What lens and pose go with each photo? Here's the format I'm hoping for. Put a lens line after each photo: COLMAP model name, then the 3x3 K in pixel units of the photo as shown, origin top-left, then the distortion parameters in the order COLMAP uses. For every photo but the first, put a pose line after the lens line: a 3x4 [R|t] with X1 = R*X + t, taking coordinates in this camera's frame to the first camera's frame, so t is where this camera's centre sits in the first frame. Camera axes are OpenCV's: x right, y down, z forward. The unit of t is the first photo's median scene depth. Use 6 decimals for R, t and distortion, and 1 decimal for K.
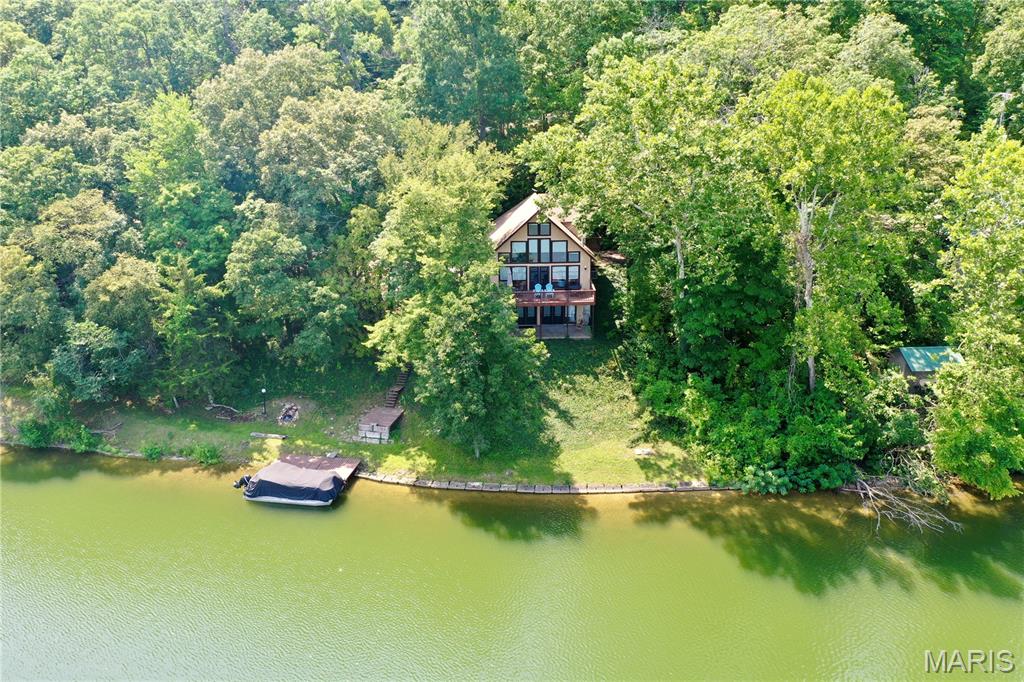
lens RADIAL K [[805.7, 0, 508.0], [0, 805.7, 339.5], [0, 0, 1]] dist [-0.010455, 0.004833]
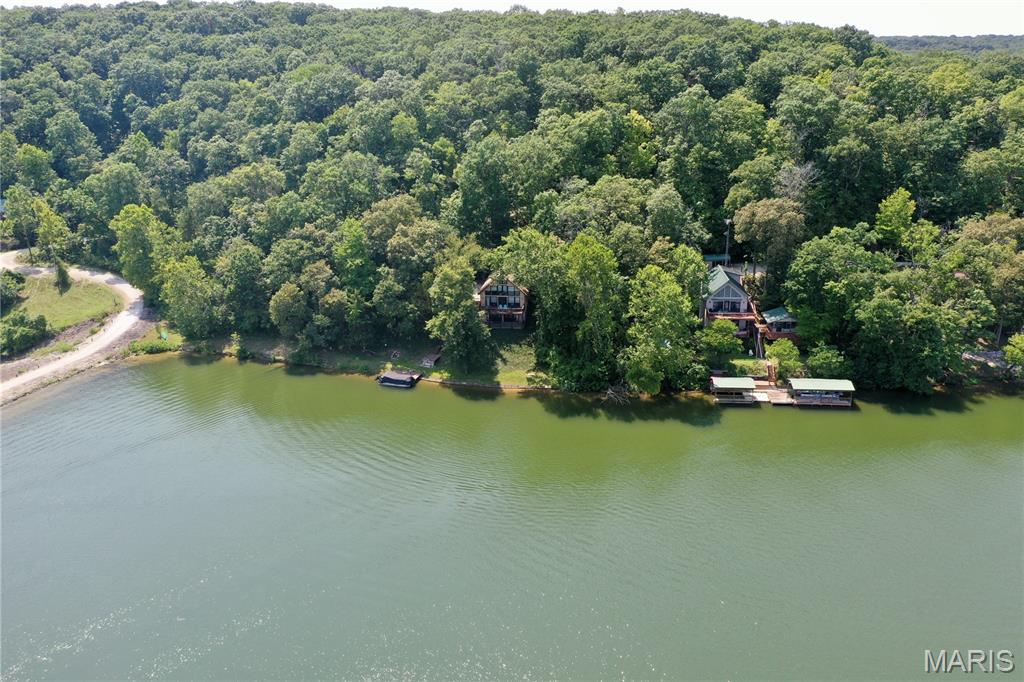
lens RADIAL K [[805.7, 0, 504.5], [0, 805.7, 340.8], [0, 0, 1]] dist [-0.010455, 0.004833]
pose [[0.990491, 0.042047, -0.130998, 0.406428], [-0.038161, 0.998758, 0.032030, -0.044907], [0.132183, -0.026727, 0.990865, -1.497211]]
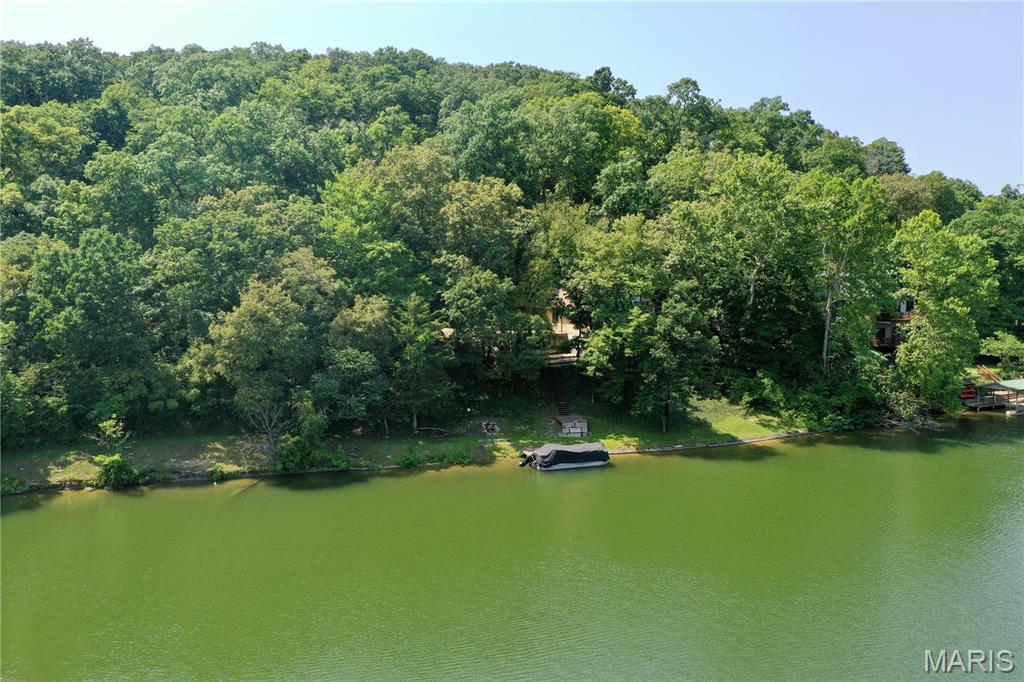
lens RADIAL K [[805.7, 0, 510.7], [0, 805.7, 344.1], [0, 0, 1]] dist [-0.010455, 0.004833]
pose [[0.894687, -0.029858, 0.445694, -0.842758], [0.129248, 0.972388, -0.194310, 0.226675], [-0.427586, 0.231452, 0.873842, -0.095487]]
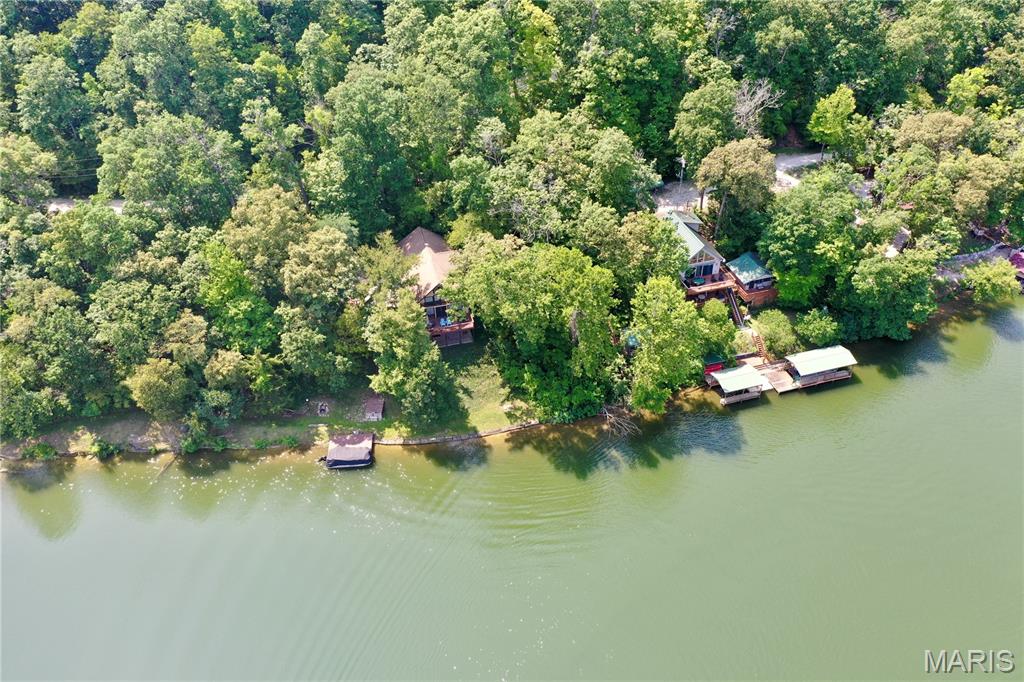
lens RADIAL K [[805.7, 0, 504.9], [0, 805.7, 338.4], [0, 0, 1]] dist [-0.010455, 0.004833]
pose [[0.970530, -0.155537, 0.184066, -0.194473], [0.080957, 0.929867, 0.358878, -0.770427], [-0.226975, -0.333400, 0.915056, -0.848016]]
